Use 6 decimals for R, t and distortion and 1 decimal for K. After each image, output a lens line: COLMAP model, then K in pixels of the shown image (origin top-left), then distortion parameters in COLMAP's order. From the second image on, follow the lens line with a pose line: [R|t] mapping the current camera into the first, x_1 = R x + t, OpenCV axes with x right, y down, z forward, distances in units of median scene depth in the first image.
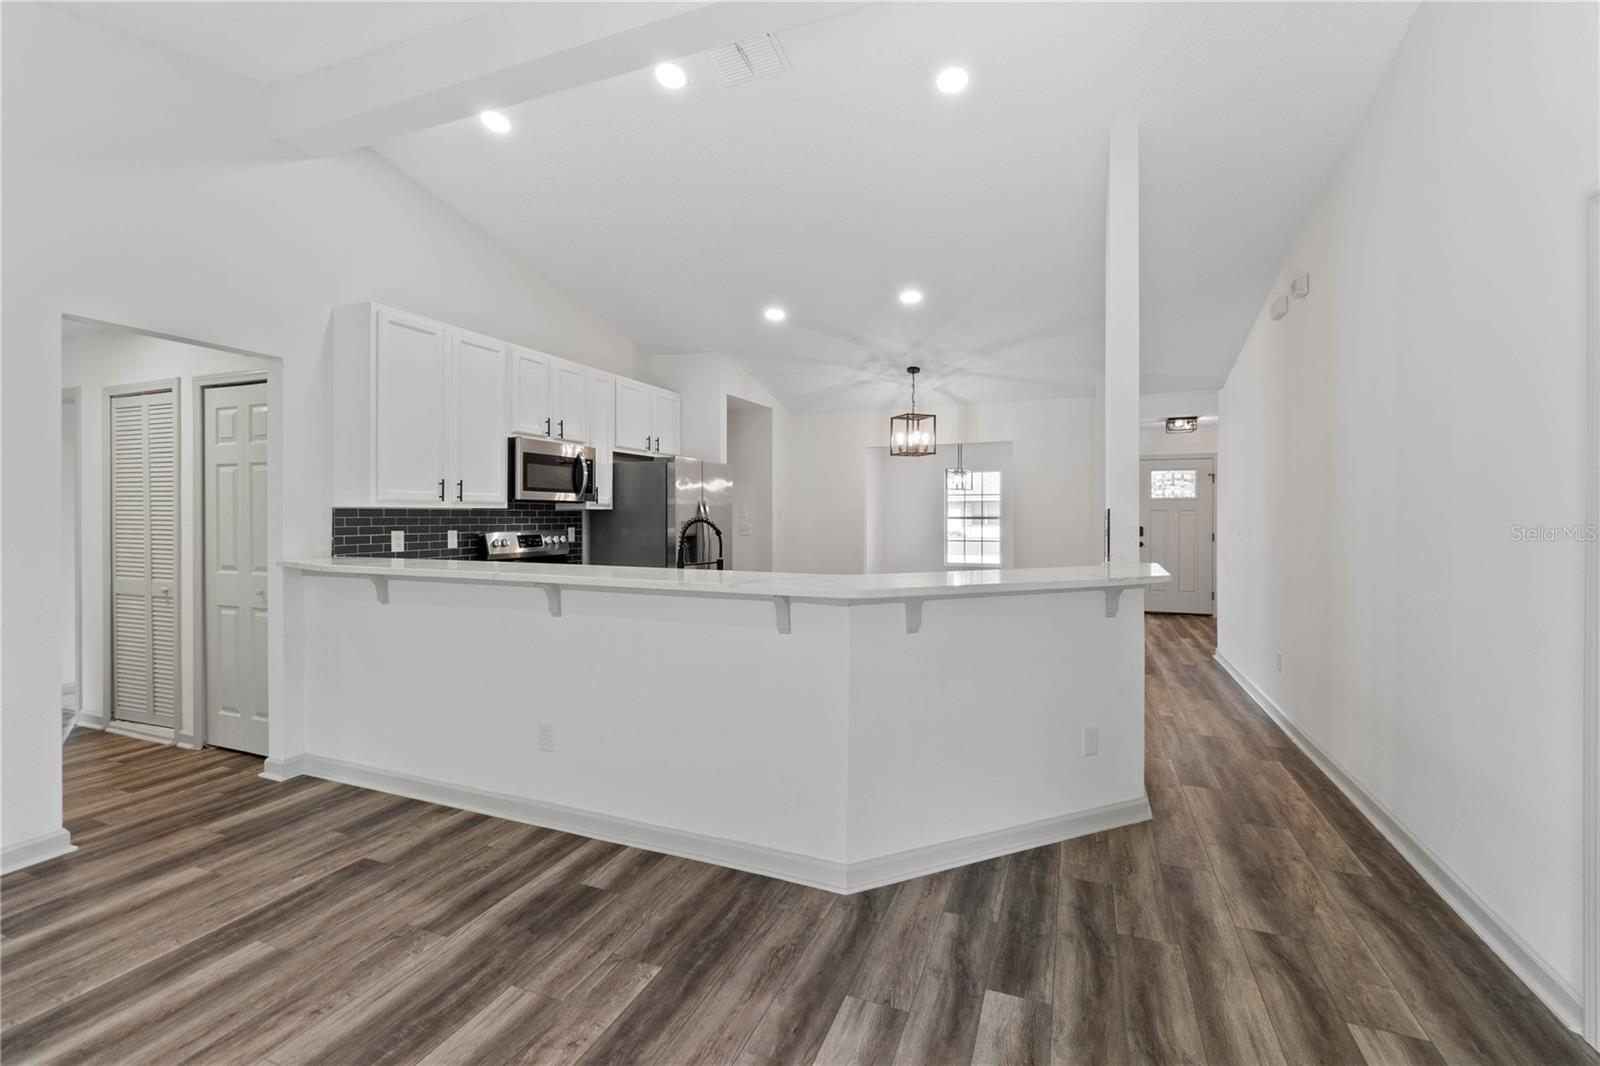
lens RADIAL K [[691.6, 0, 803.5], [0, 691.6, 522.3], [0, 0, 1]] dist [0.001131, 0.000277]
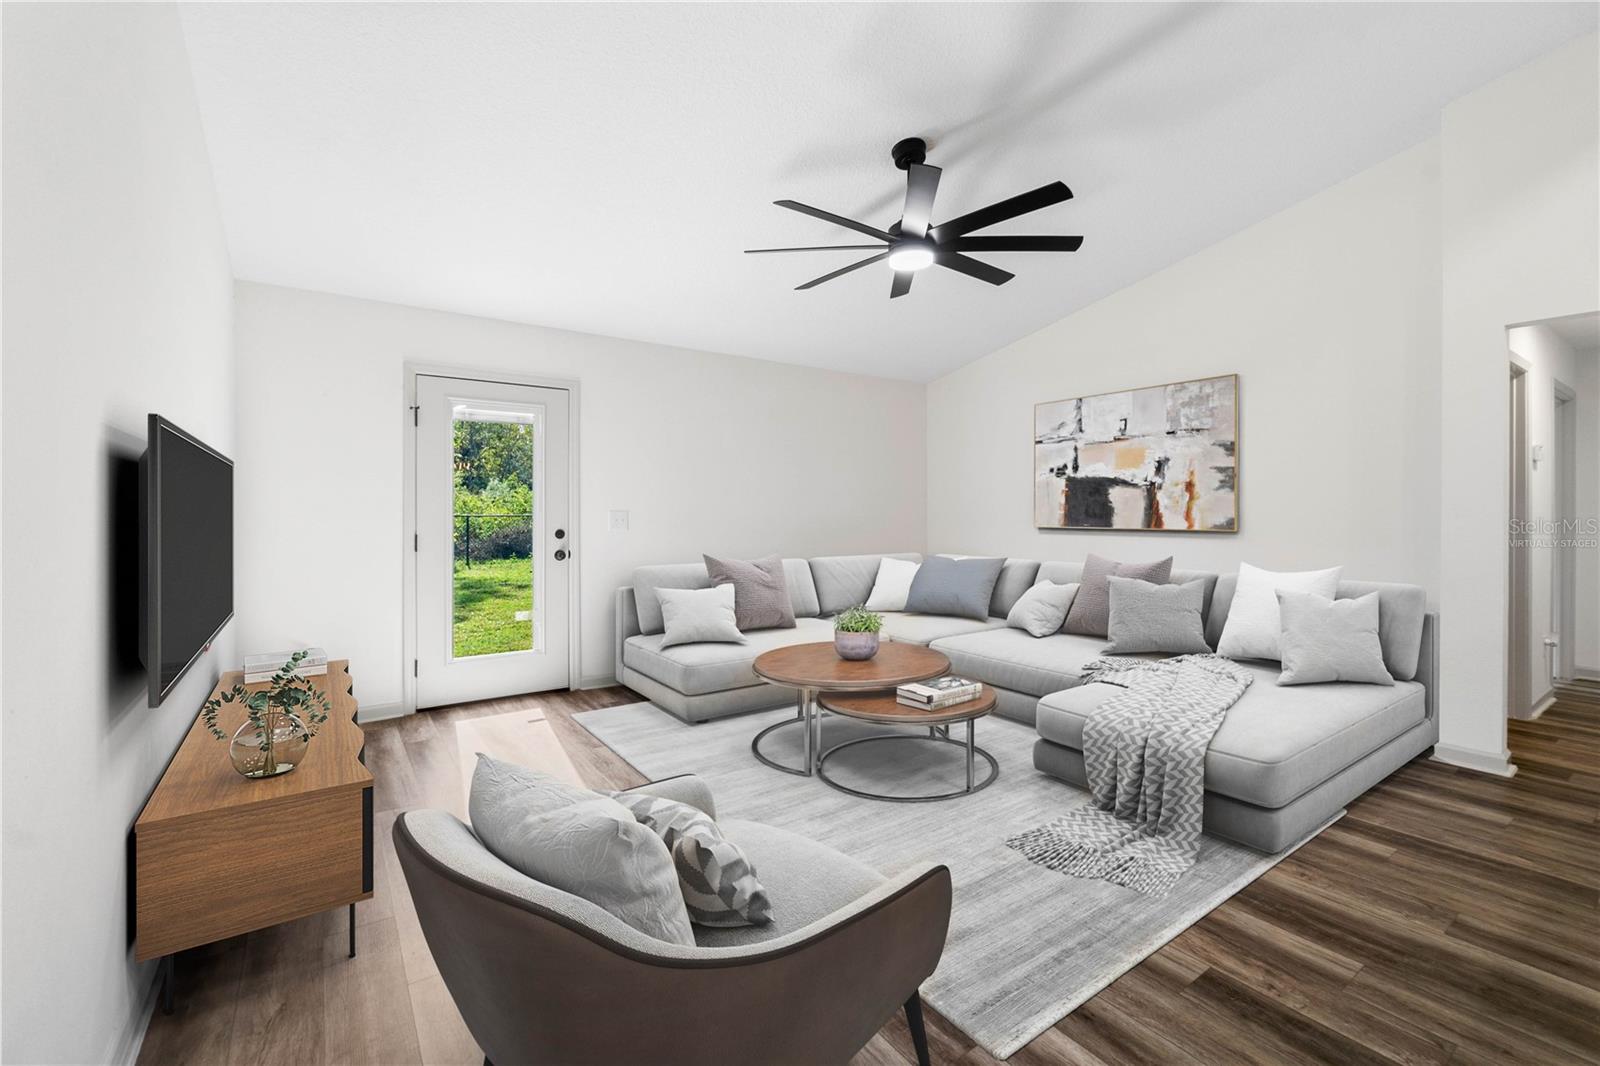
lens RADIAL K [[691.6, 0, 806.9], [0, 691.6, 520.4], [0, 0, 1]] dist [0.001131, 0.000277]
pose [[-0.544024, 0.006399, -0.839045, 0.705647], [-0.010293, 0.999845, 0.014300, 0.034937], [0.839007, 0.016416, -0.543873, 0.747169]]
